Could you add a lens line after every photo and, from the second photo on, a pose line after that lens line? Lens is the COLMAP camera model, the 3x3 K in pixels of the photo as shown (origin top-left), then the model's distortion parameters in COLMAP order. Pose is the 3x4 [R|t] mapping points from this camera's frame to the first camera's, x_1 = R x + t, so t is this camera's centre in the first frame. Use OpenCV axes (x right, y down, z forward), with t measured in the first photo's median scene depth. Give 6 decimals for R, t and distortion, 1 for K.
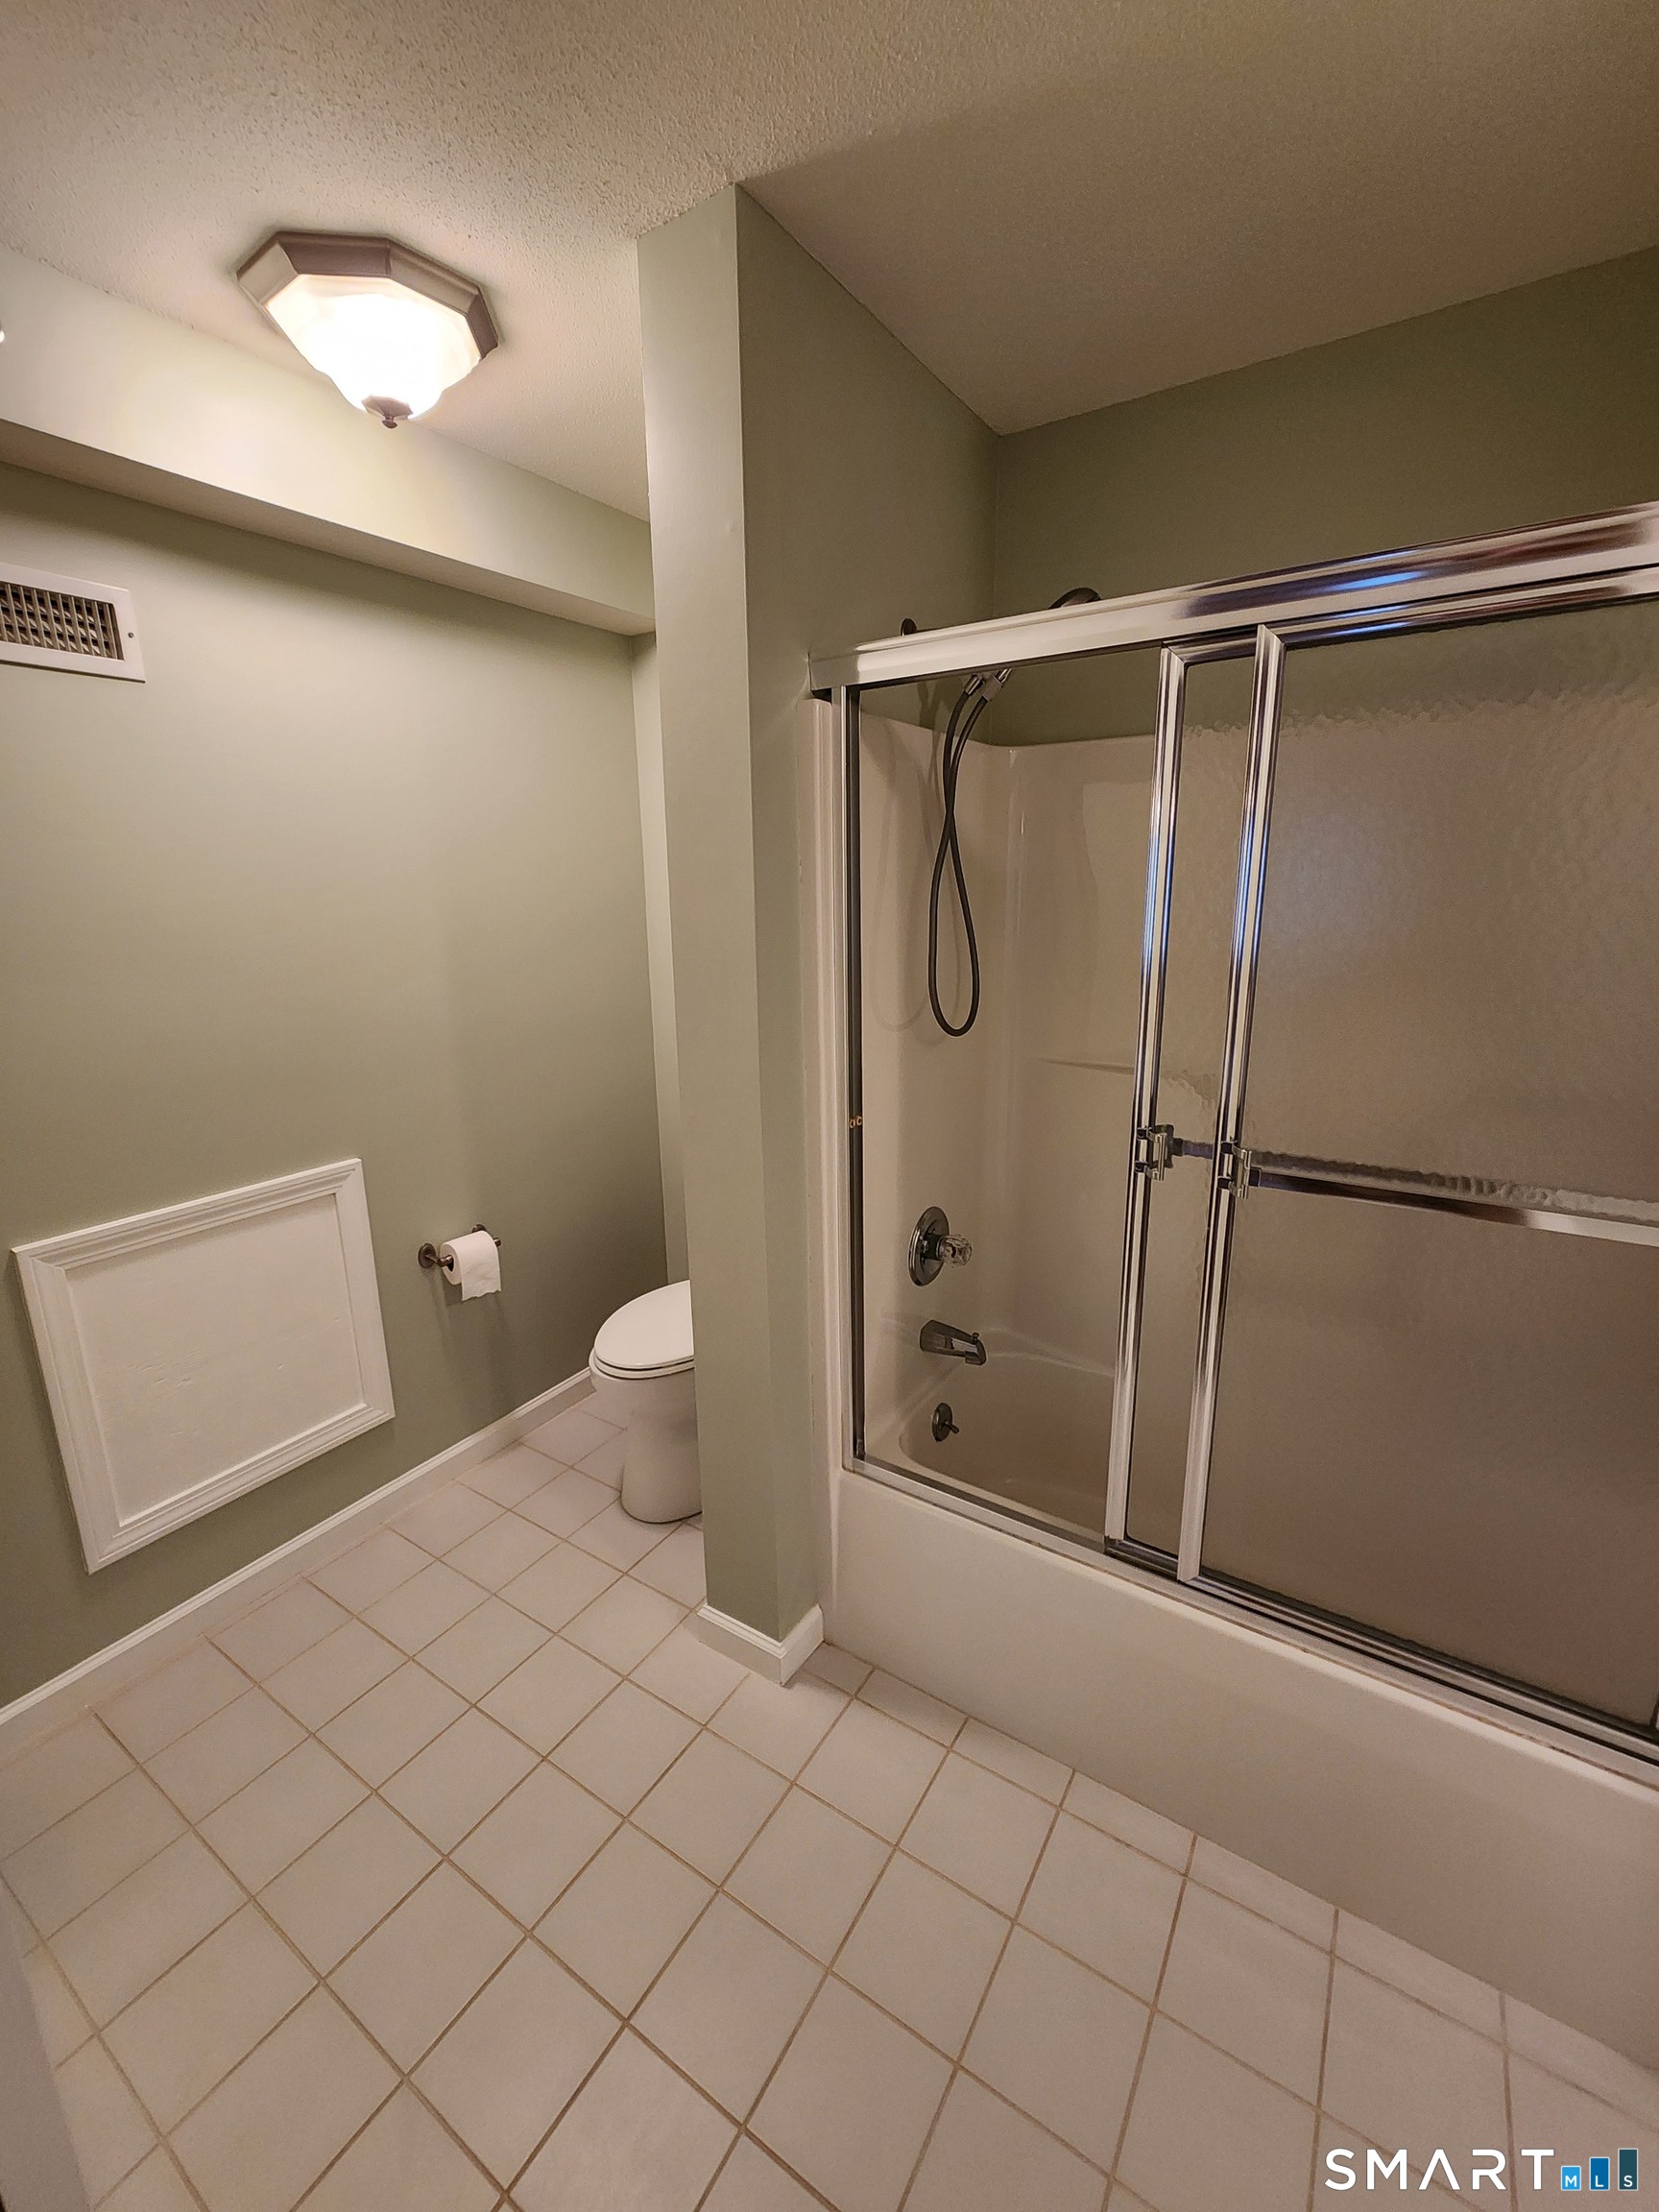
lens RADIAL K [[902.8, 0, 829.5], [0, 902.8, 1106.0], [0, 0, 1]] dist [-0.000309, 0.000037]
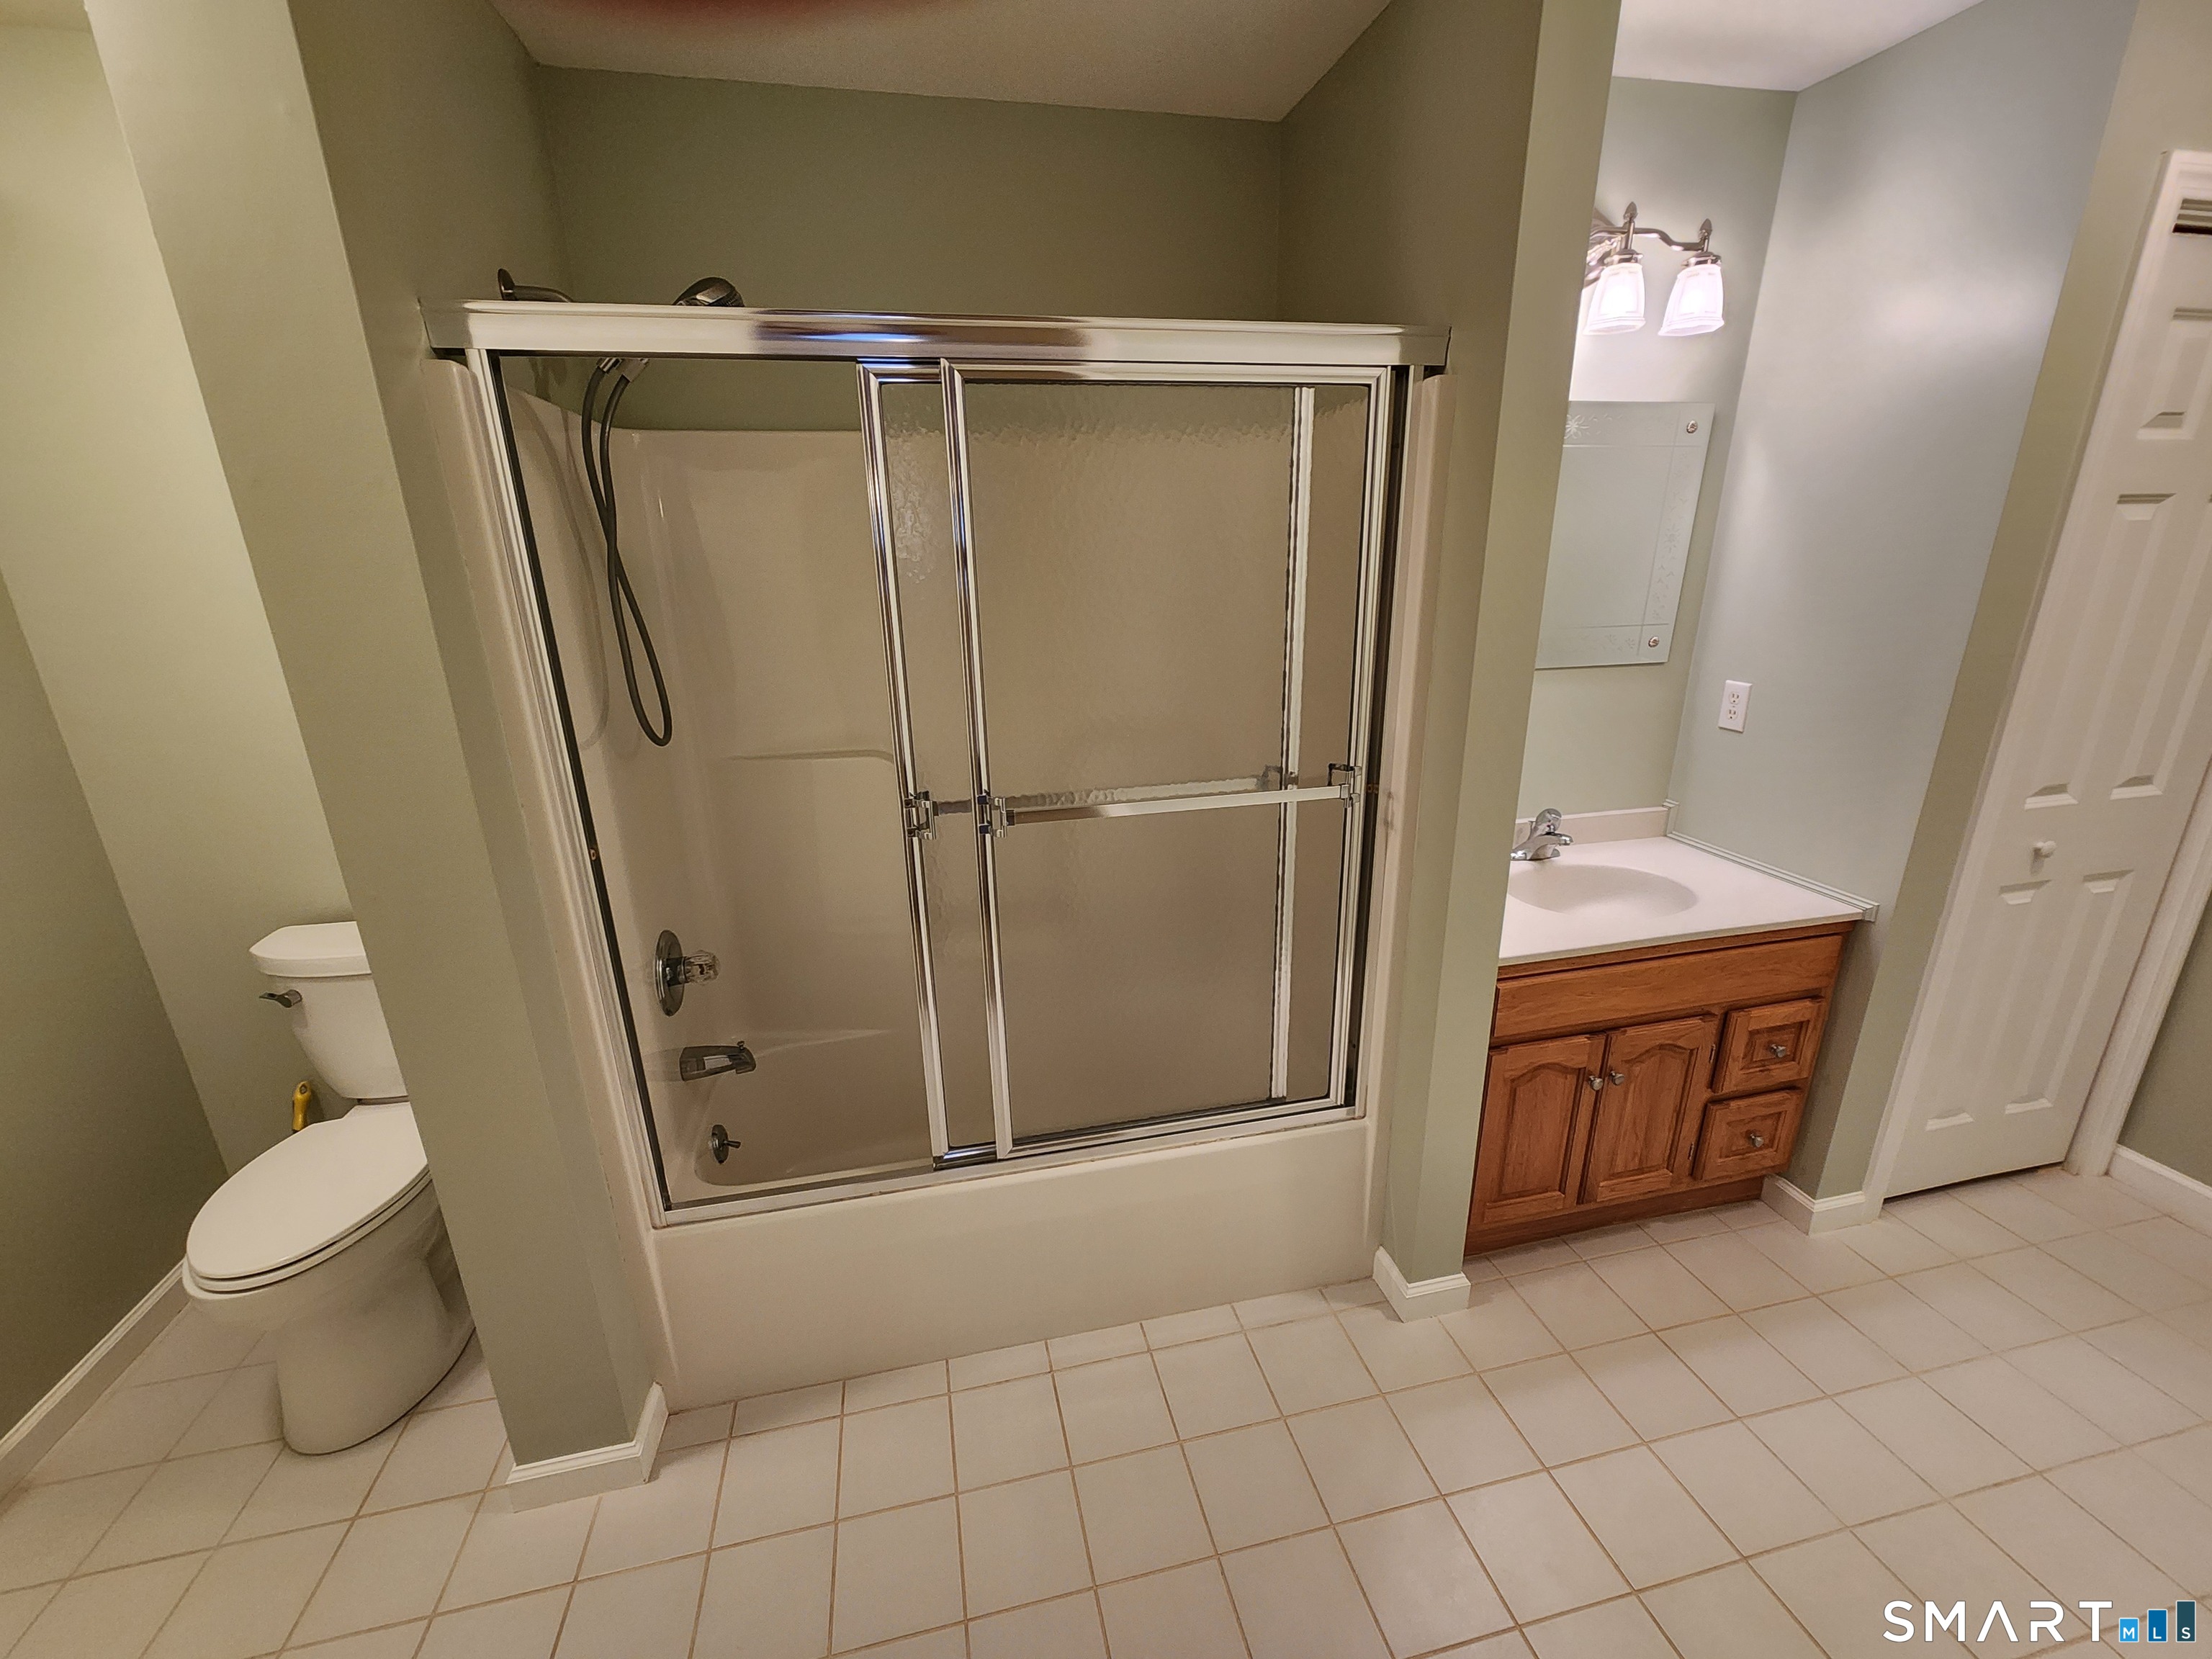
lens RADIAL K [[912.6, 0, 1103.1], [0, 912.6, 835.9], [0, 0, 1]] dist [-0.029891, 0.016223]
pose [[0.702658, -0.224879, 0.675057, -0.194645], [0.184110, 0.973894, 0.132792, -0.026687], [-0.687296, 0.030978, 0.725717, 0.006240]]
